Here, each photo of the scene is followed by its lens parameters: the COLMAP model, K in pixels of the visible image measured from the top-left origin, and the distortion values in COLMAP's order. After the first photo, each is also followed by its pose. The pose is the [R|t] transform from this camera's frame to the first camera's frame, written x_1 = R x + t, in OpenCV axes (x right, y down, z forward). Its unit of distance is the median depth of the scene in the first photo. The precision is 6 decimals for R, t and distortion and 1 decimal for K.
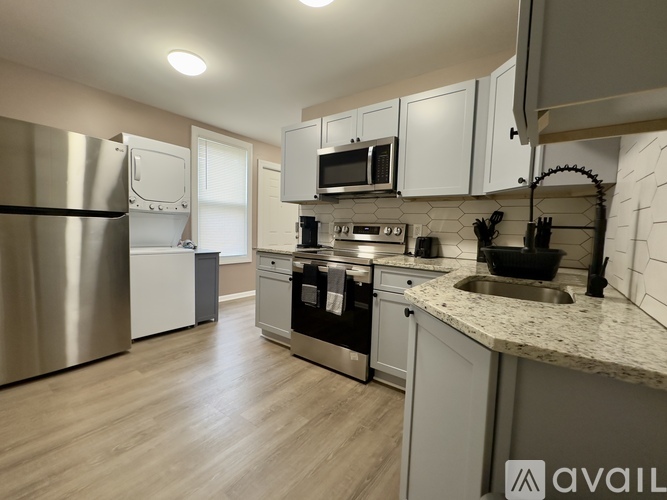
lens RADIAL K [[287.1, 0, 333.2], [0, 287.1, 247.6], [0, 0, 1]] dist [-0.002228, -0.000113]
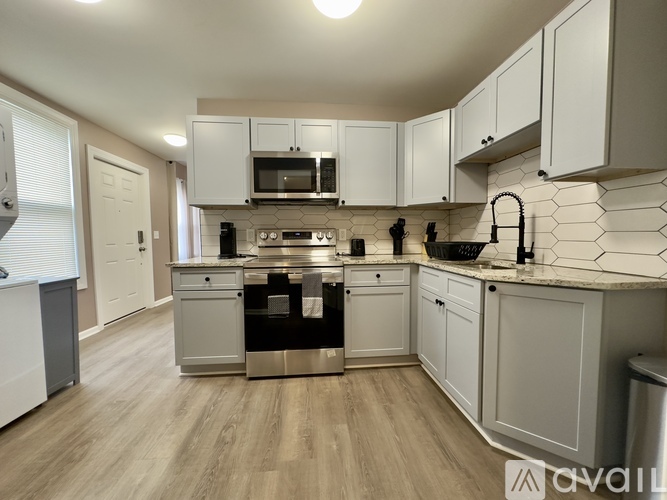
lens RADIAL K [[264.6, 0, 332.9], [0, 264.6, 246.5], [0, 0, 1]] dist [-0.004825, 0.000657]
pose [[0.752009, -0.064280, 0.656011, -0.488064], [0.077393, 0.996960, 0.008970, -0.022599], [-0.654593, 0.044026, 0.754698, 0.215648]]
